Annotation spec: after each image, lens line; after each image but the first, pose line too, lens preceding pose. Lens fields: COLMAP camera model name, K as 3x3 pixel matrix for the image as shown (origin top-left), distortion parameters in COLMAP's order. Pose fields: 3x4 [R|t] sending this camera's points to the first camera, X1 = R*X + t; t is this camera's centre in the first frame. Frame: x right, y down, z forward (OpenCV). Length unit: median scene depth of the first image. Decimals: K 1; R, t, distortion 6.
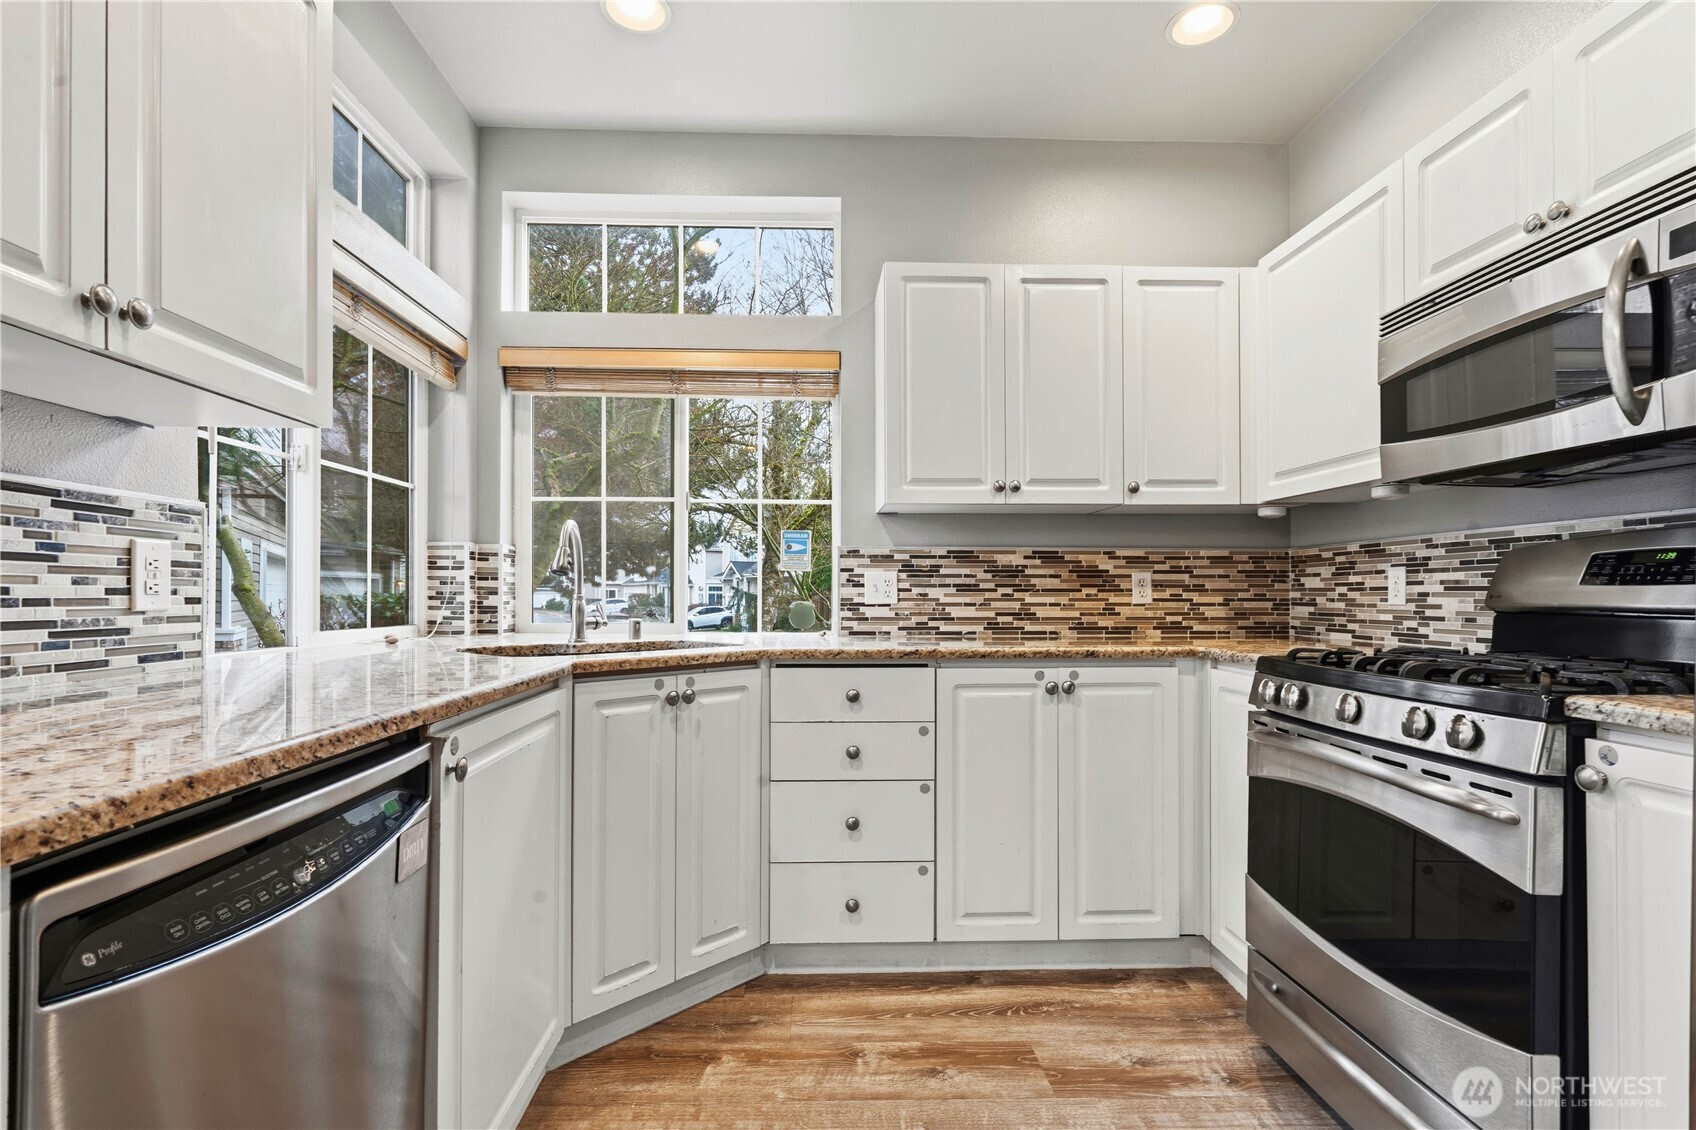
lens RADIAL K [[802.1, 0, 839.2], [0, 802.1, 596.1], [0, 0, 1]] dist [-0.000723, 0.000100]
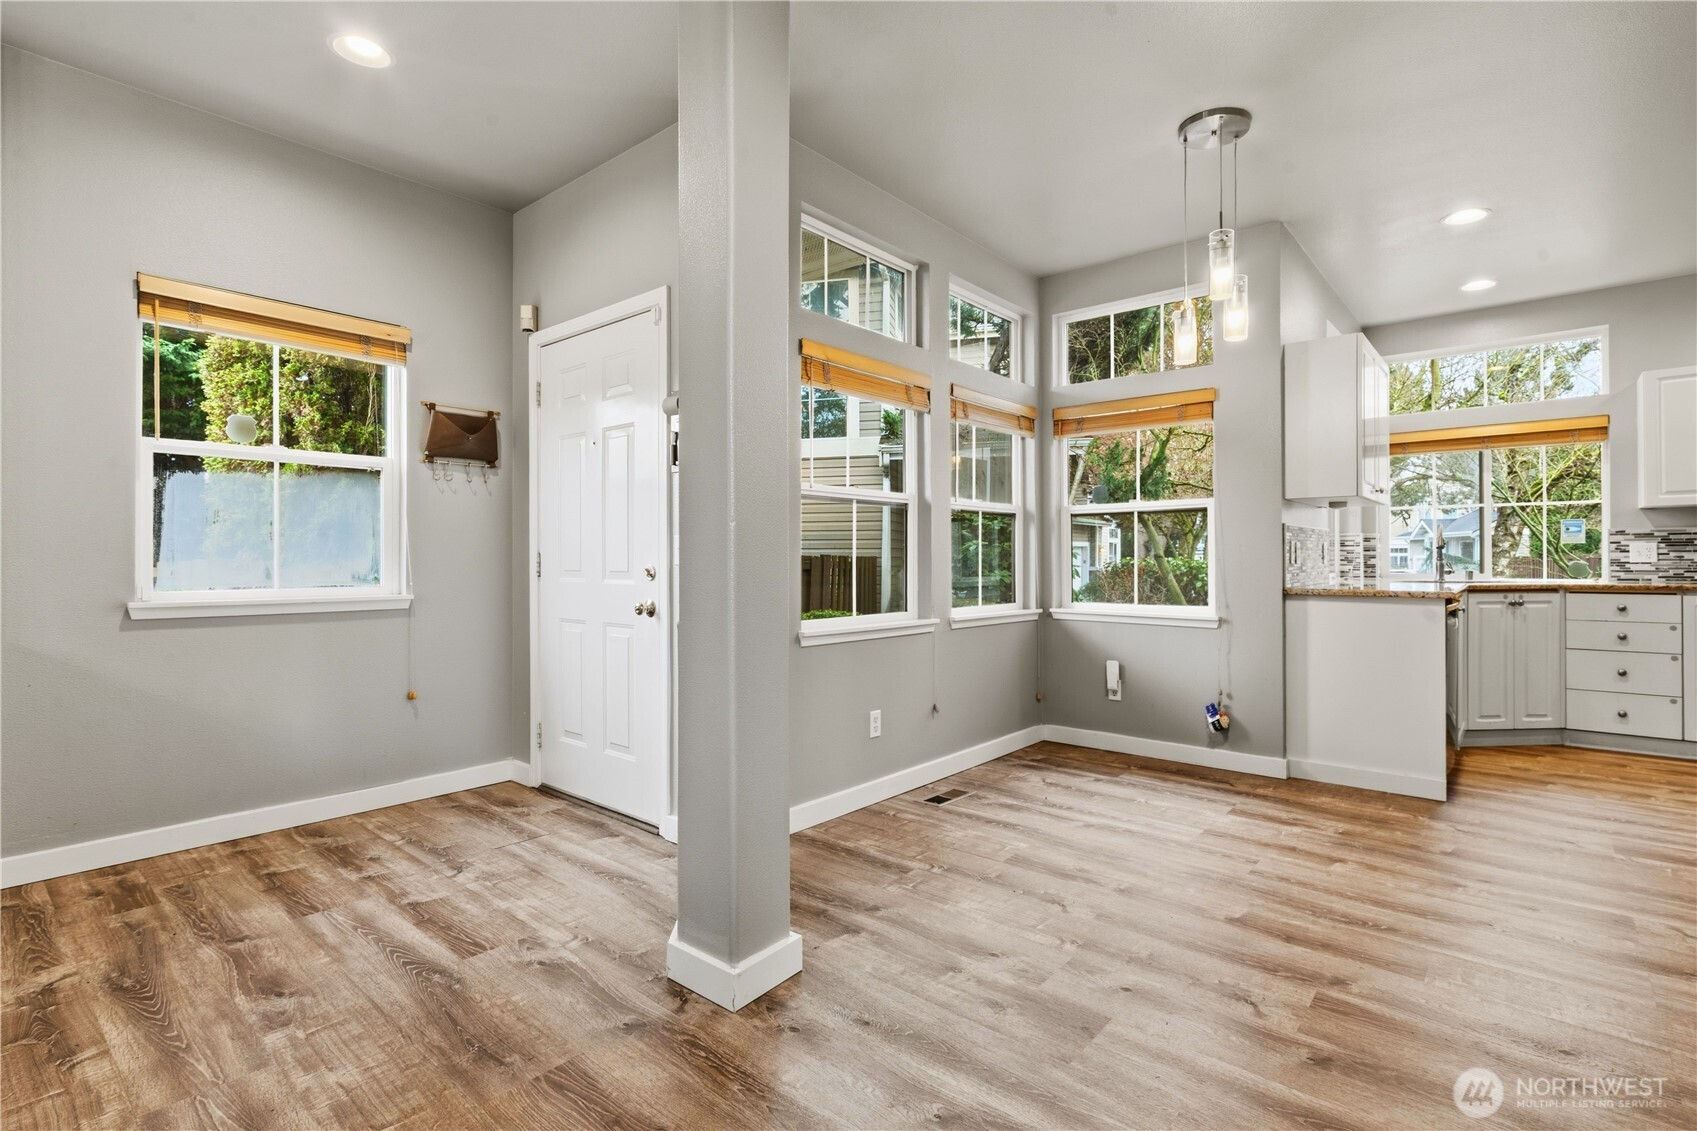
lens RADIAL K [[796.1, 0, 853.7], [0, 796.1, 560.0], [0, 0, 1]] dist [-0.000526, -0.000088]
pose [[0.737747, -0.005429, -0.675055, -0.052516], [0.005625, 0.999982, -0.001895, -0.001564], [0.675053, -0.002399, 0.737765, -1.636999]]
